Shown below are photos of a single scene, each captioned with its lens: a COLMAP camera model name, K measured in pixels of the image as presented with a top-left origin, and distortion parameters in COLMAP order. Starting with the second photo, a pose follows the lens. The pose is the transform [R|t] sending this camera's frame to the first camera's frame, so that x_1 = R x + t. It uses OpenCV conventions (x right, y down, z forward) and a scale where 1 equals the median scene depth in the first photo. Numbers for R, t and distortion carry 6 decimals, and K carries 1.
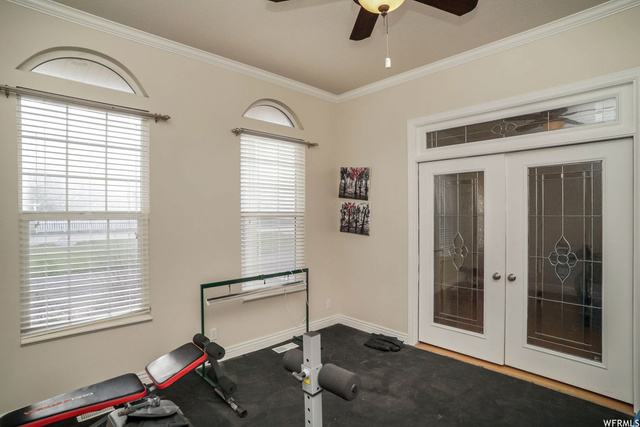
lens RADIAL K [[335.3, 0, 320.0], [0, 335.3, 213.5], [0, 0, 1]] dist [-0.040292, 0.002124]
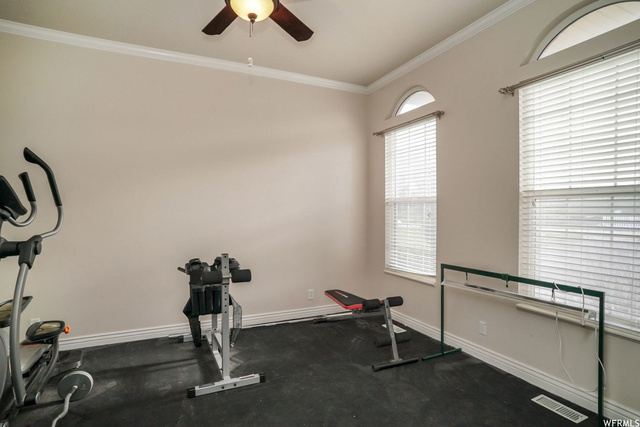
lens RADIAL K [[335.3, 0, 320.0], [0, 335.3, 213.5], [0, 0, 1]] dist [-0.040292, 0.002124]
pose [[-0.306918, 0.012570, -0.951653, 0.610176], [0.007162, 0.999915, 0.010897, 0.034924], [0.951709, -0.003471, -0.306982, 0.778557]]
